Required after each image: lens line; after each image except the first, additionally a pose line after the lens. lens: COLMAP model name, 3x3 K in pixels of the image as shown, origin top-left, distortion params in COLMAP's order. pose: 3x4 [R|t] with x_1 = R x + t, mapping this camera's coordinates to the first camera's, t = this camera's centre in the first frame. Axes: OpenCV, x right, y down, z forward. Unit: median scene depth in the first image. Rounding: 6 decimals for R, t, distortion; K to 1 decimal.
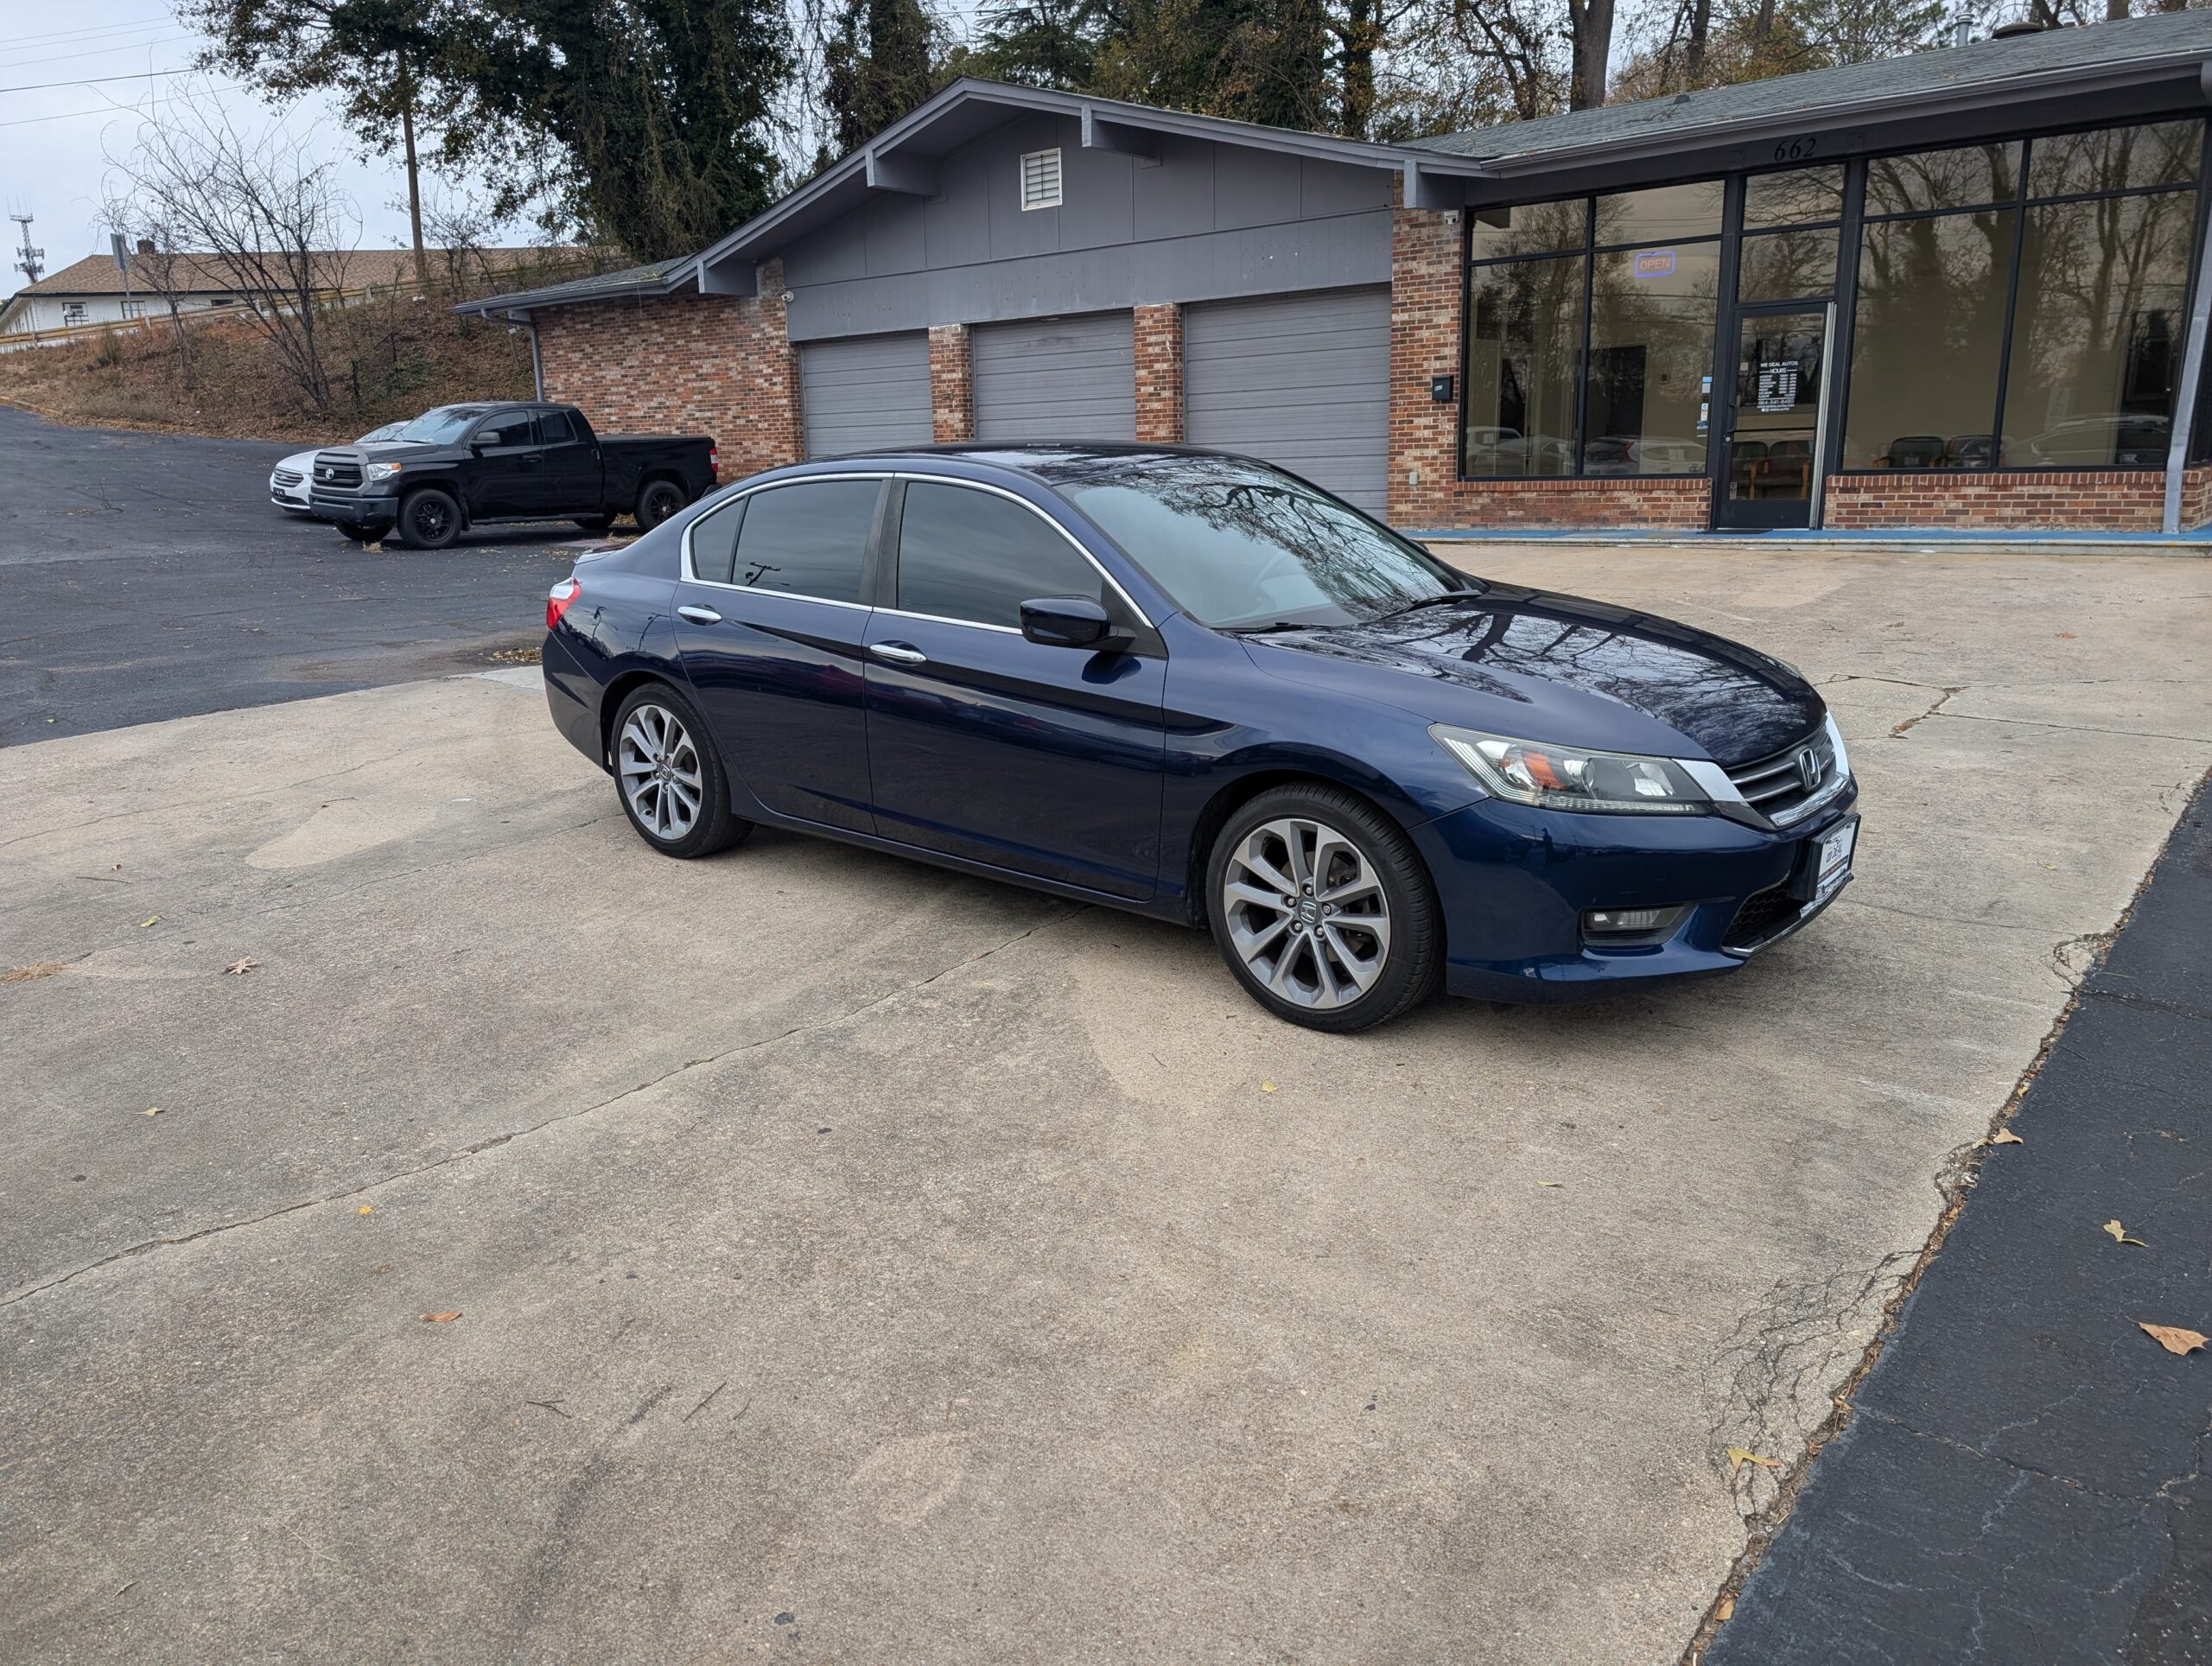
lens RADIAL K [[1609.0, 0, 1086.0], [0, 1609.0, 836.2], [0, 0, 1]] dist [0.012641, -0.004979]
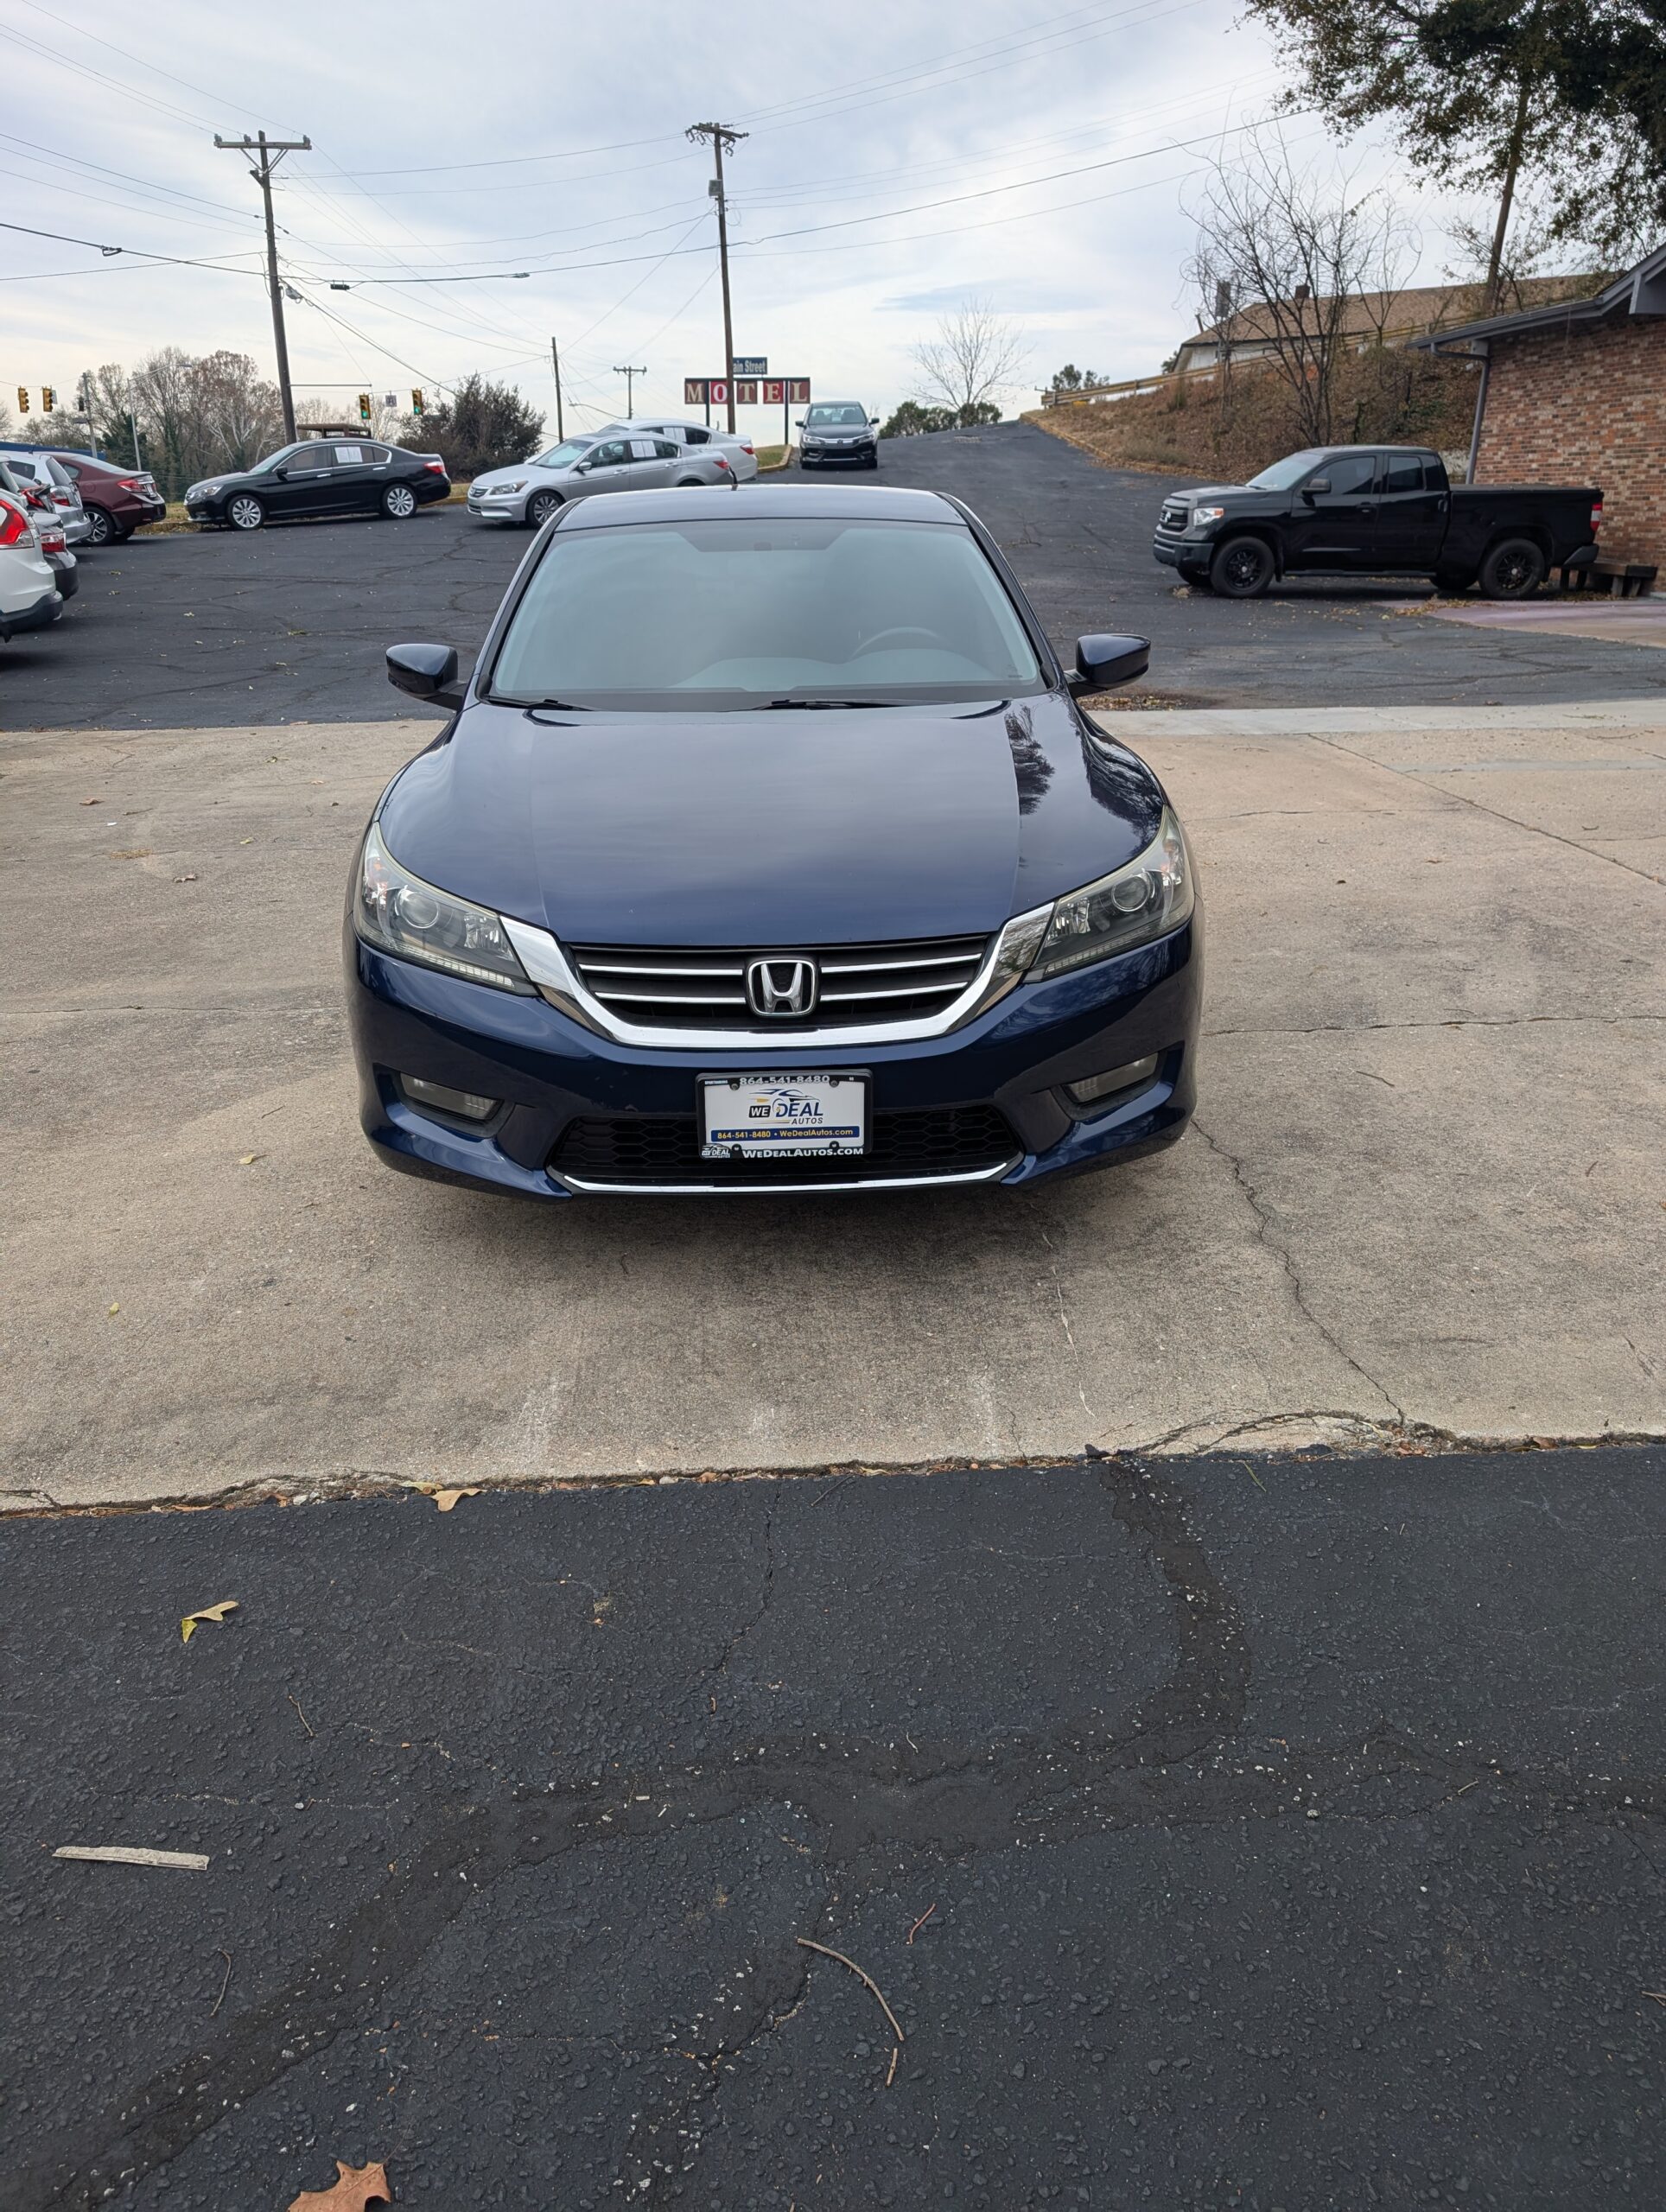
lens RADIAL K [[1609.0, 0, 824.9], [0, 1609.0, 1102.1], [0, 0, 1]] dist [0.012641, -0.004979]
pose [[0.673286, 0.284997, -0.682248, 0.855136], [-0.199831, 0.958528, 0.203201, -0.124537], [0.711866, -0.000478, 0.702315, 0.463884]]
